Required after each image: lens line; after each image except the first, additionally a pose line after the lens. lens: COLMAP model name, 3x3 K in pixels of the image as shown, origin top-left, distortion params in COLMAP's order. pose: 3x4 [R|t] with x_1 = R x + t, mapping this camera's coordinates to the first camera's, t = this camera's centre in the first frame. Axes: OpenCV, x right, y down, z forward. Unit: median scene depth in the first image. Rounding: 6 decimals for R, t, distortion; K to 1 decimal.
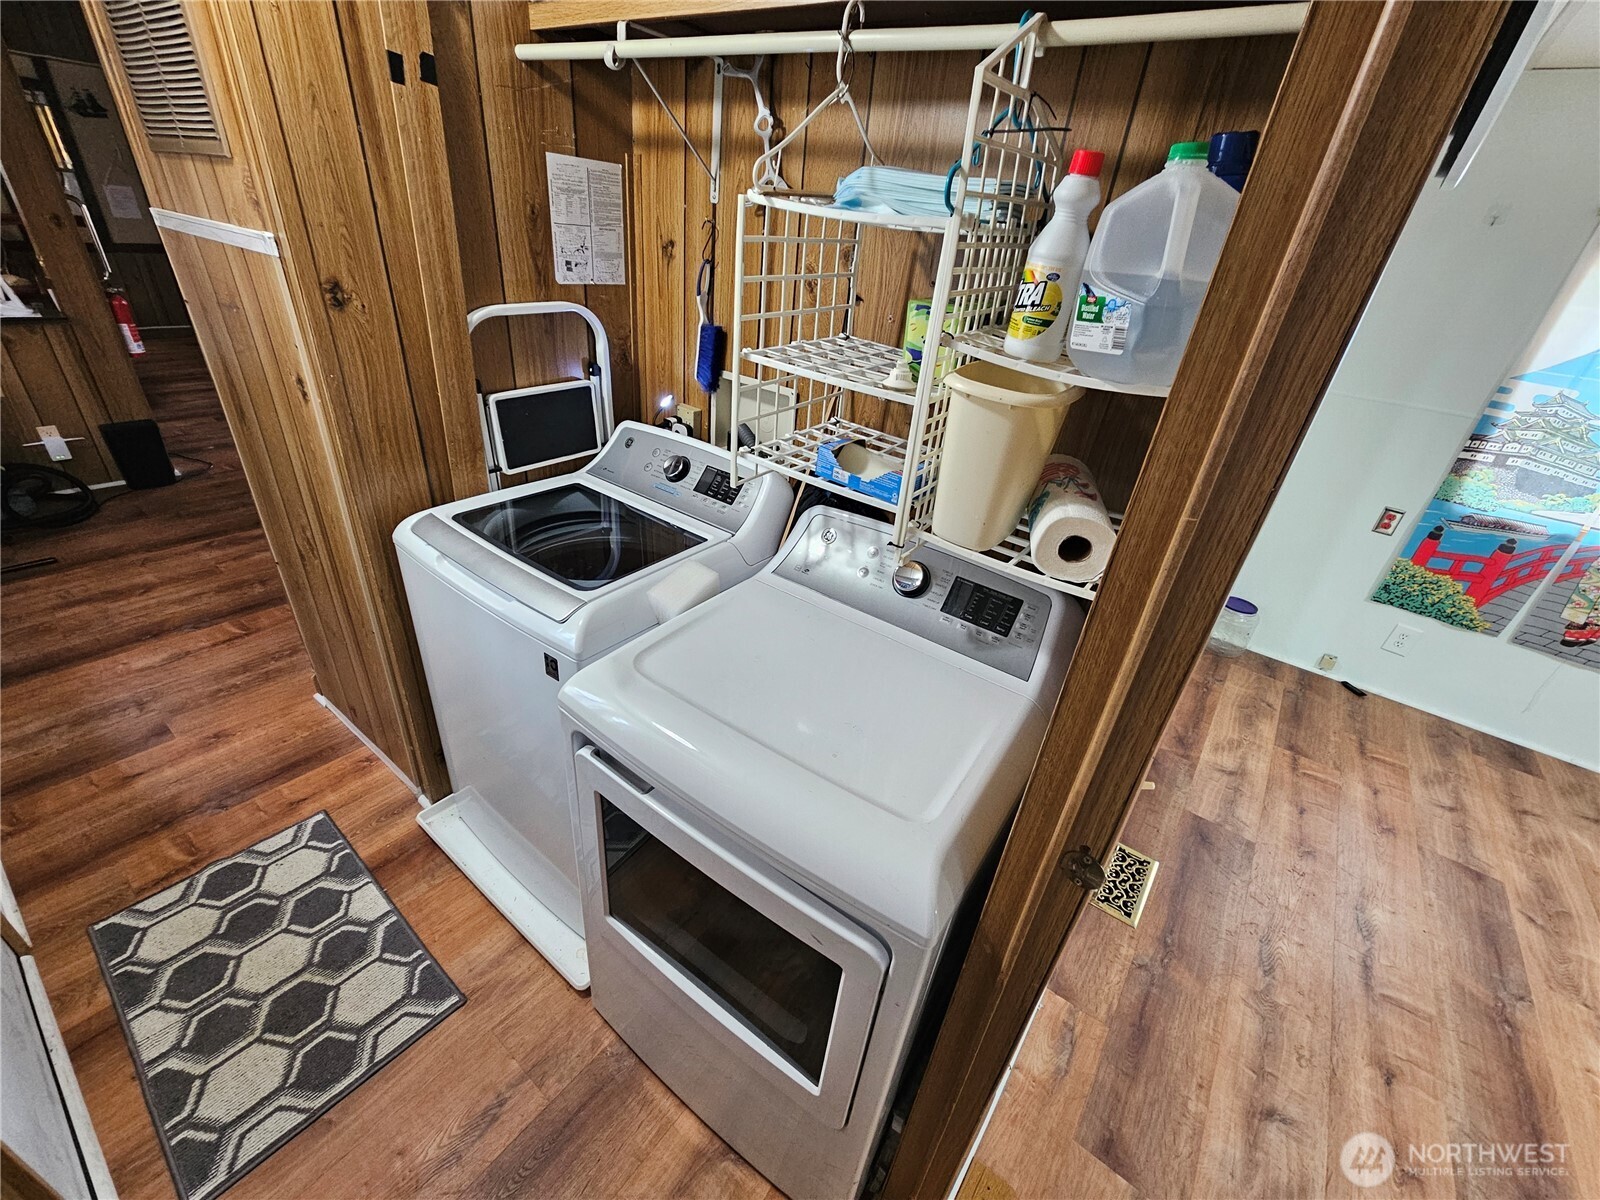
lens RADIAL K [[659.4, 0, 809.7], [0, 659.4, 598.9], [0, 0, 1]] dist [0.000993, 0.000960]
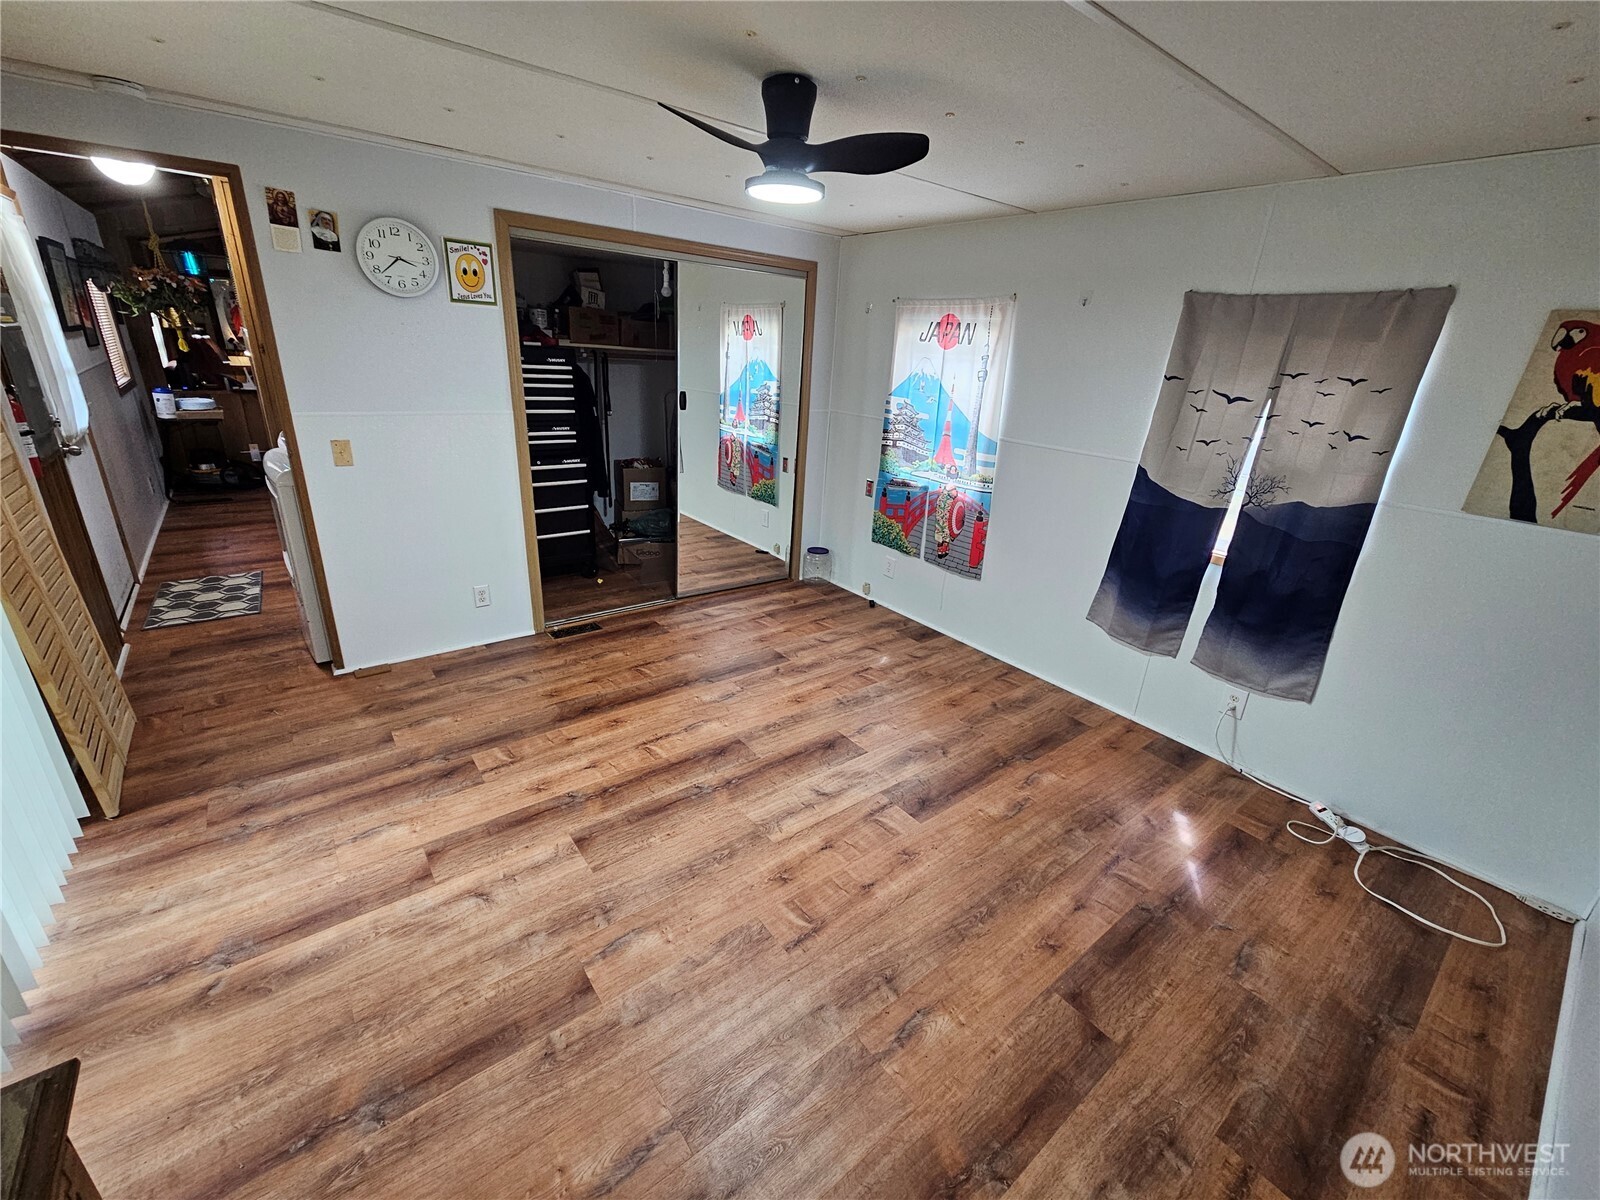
lens RADIAL K [[659.4, 0, 808.2], [0, 659.4, 597.3], [0, 0, 1]] dist [0.000993, 0.000960]
pose [[0.968270, 0.056477, -0.243442, 1.552595], [-0.097000, 0.982691, -0.157830, 0.552573], [0.230315, 0.176436, 0.956988, -0.686997]]
